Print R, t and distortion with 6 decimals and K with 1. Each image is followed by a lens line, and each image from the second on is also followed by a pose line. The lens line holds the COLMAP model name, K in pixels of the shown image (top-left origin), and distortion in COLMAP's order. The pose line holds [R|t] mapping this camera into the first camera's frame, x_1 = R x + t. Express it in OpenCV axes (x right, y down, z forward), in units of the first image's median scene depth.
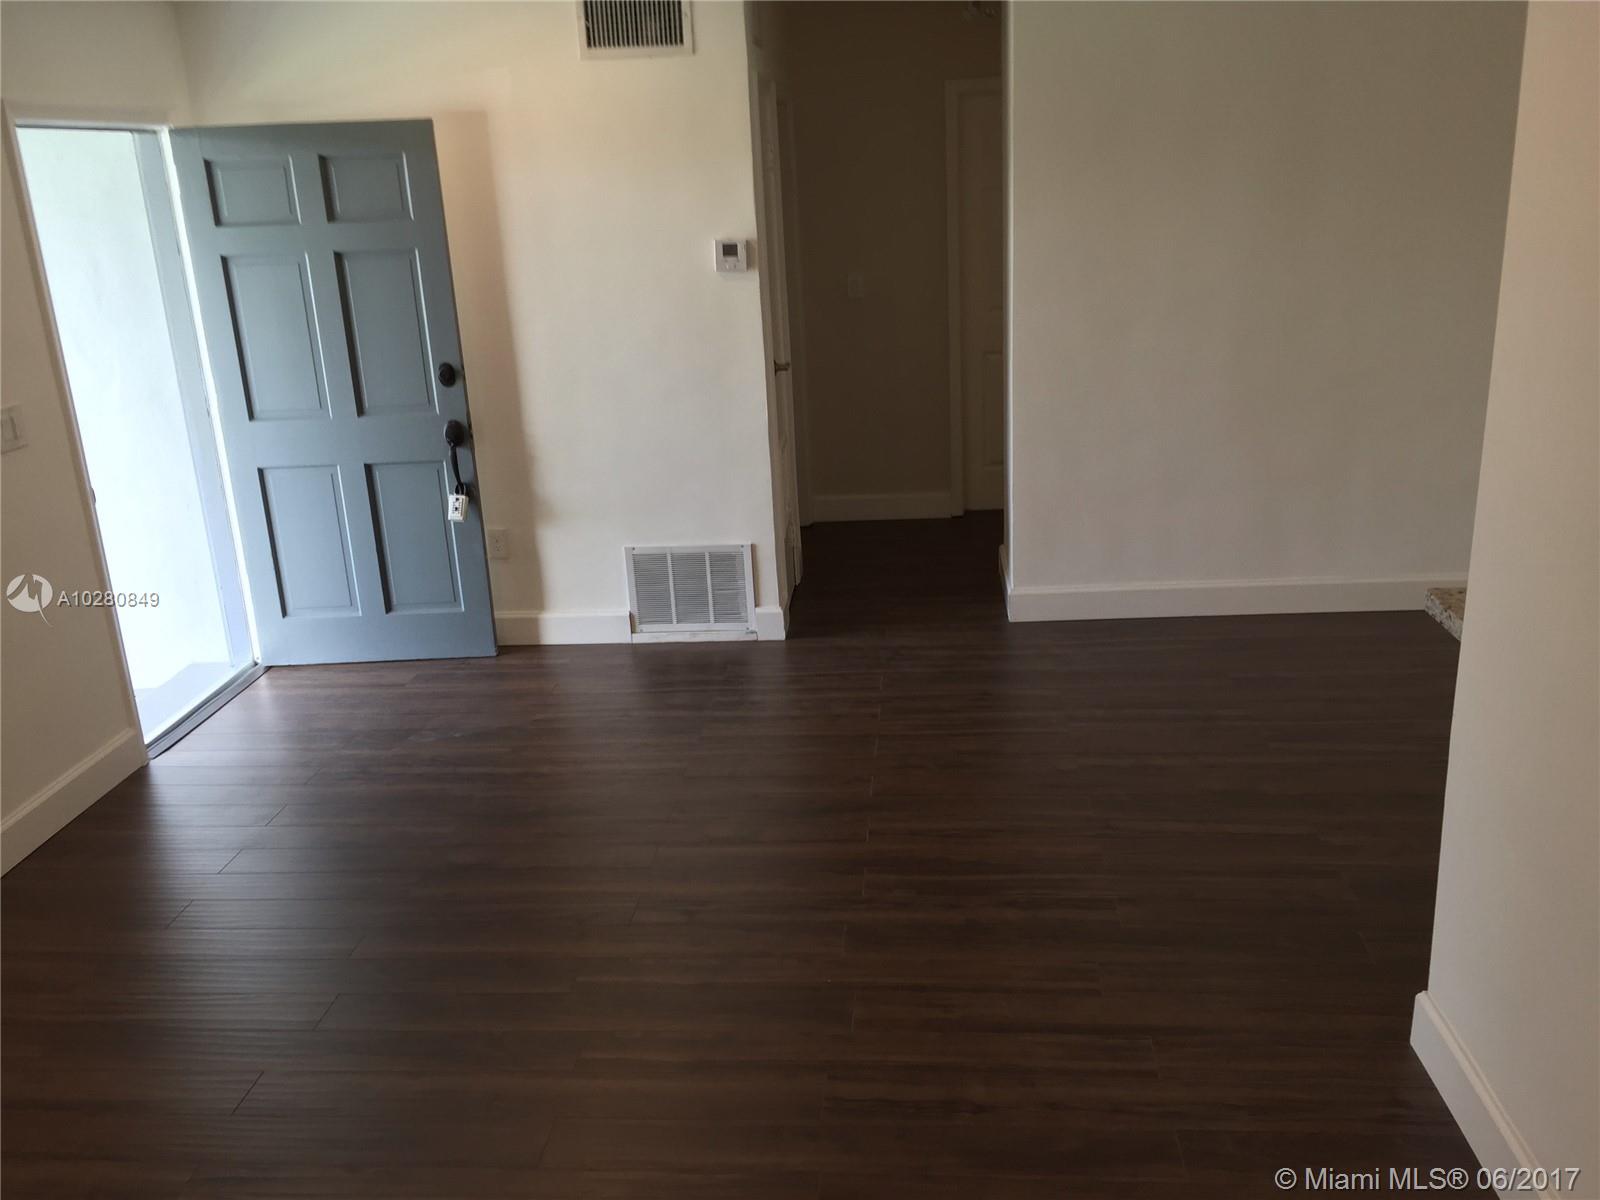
lens RADIAL K [[1354.9, 0, 800.0], [0, 1354.9, 600.0], [0, 0, 1]] dist [0.054327, -0.102143]
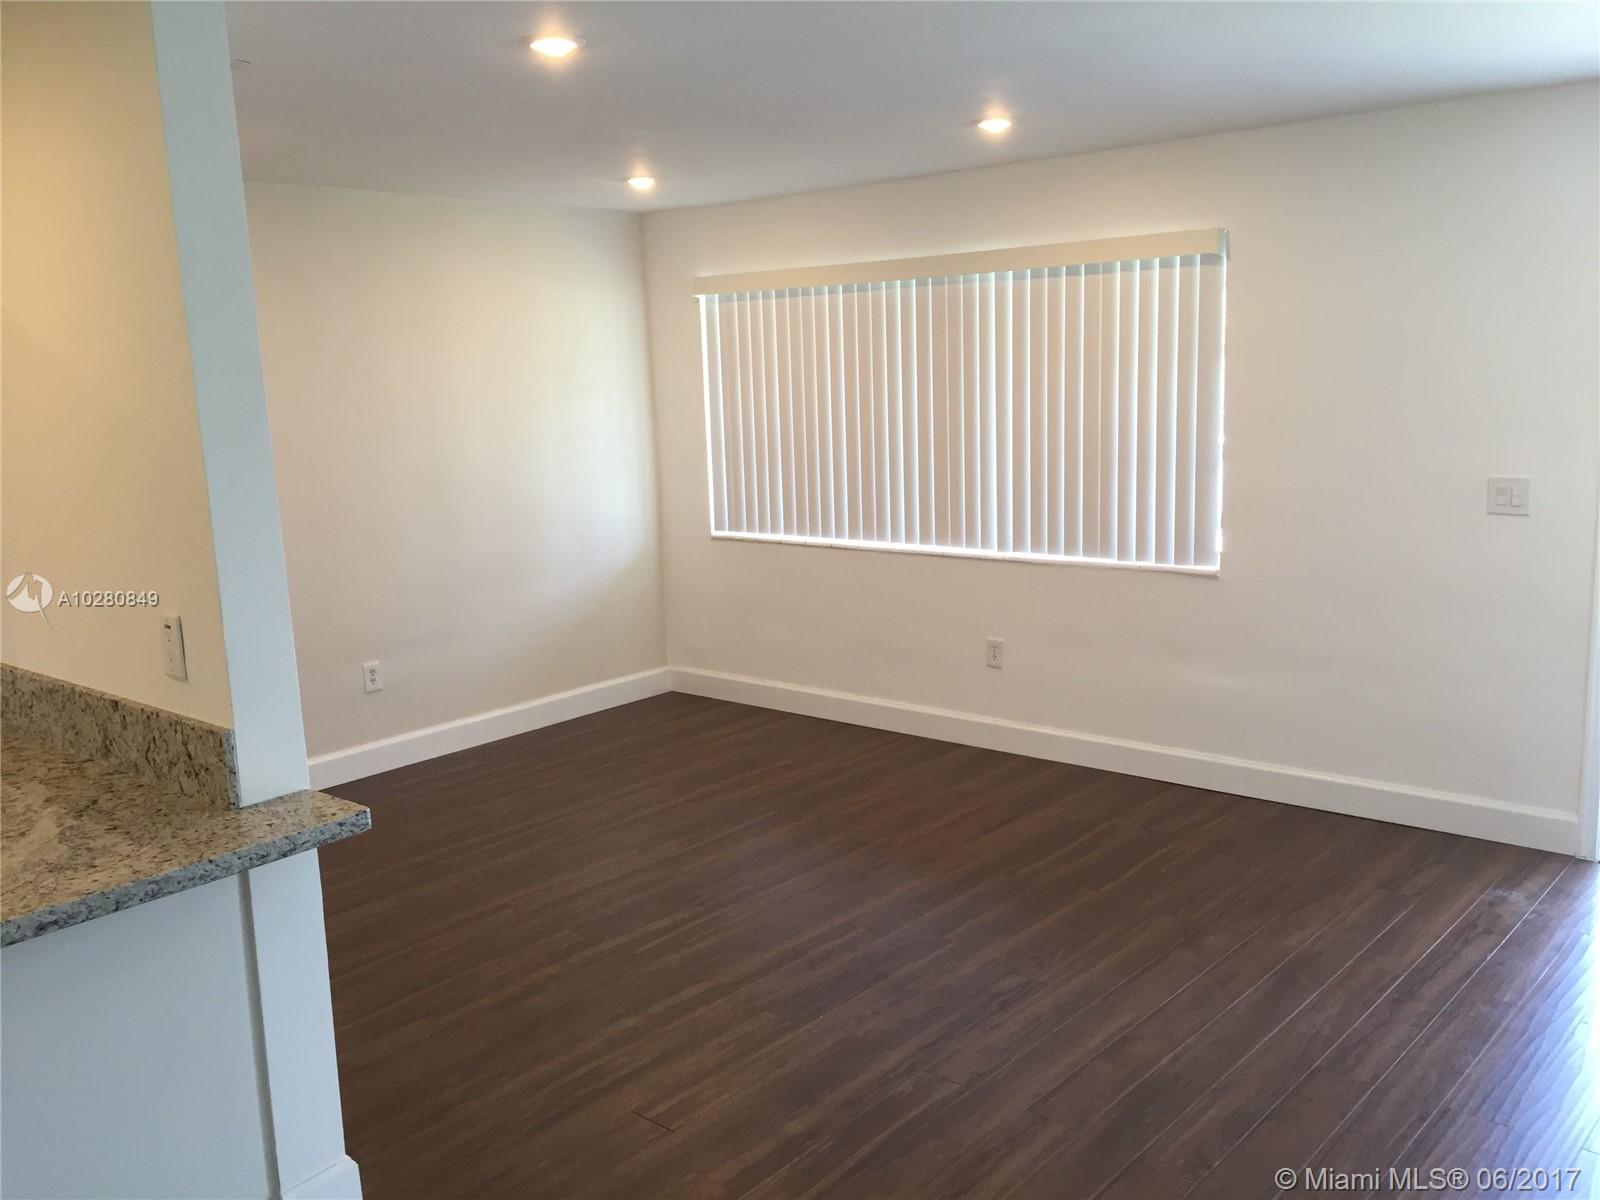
lens RADIAL K [[1354.9, 0, 800.0], [0, 1354.9, 600.0], [0, 0, 1]] dist [0.054327, -0.102143]
pose [[-0.583193, 0.210257, -0.784651, 0.525546], [-0.178389, 0.909196, 0.376218, -0.285103], [0.792504, 0.359381, -0.492729, 0.876641]]
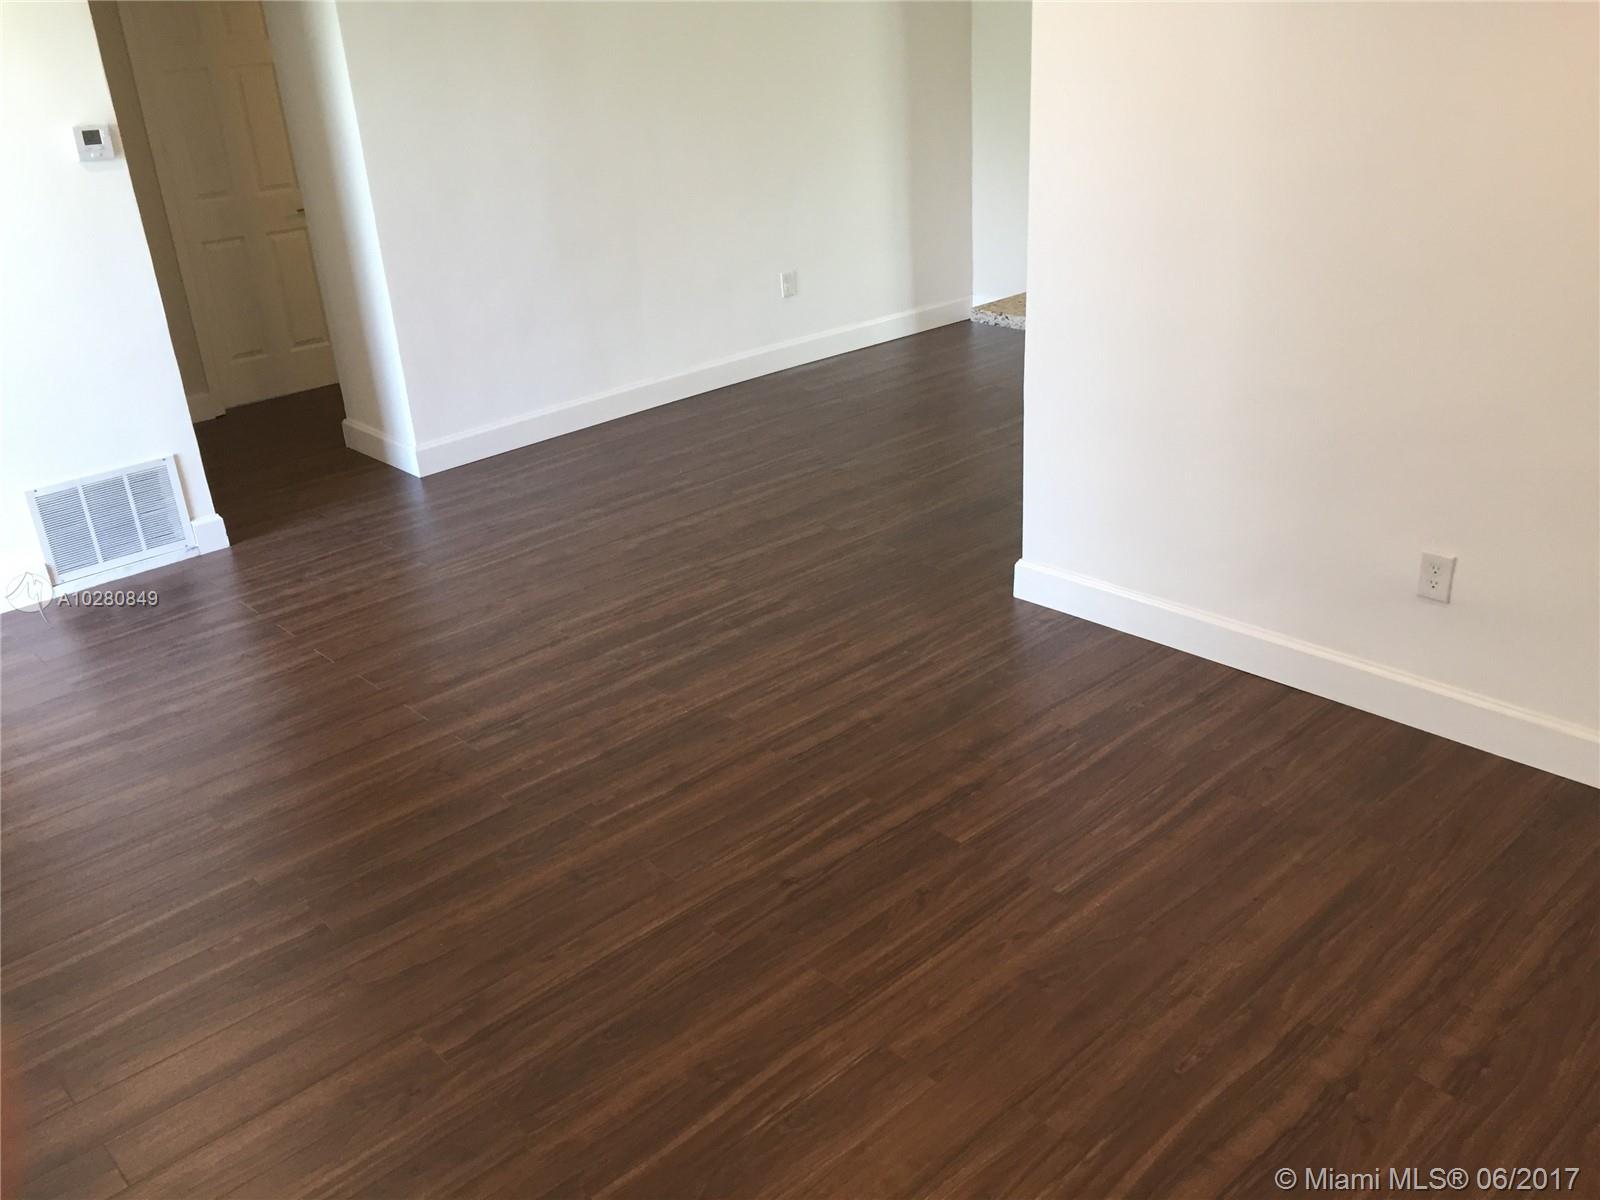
lens RADIAL K [[1354.9, 0, 800.0], [0, 1354.9, 600.0], [0, 0, 1]] dist [0.054327, -0.102143]
pose [[0.663026, -0.288594, 0.690732, -0.448900], [0.241959, 0.955792, 0.167084, 0.001835], [-0.708416, 0.056348, 0.703543, 0.035440]]
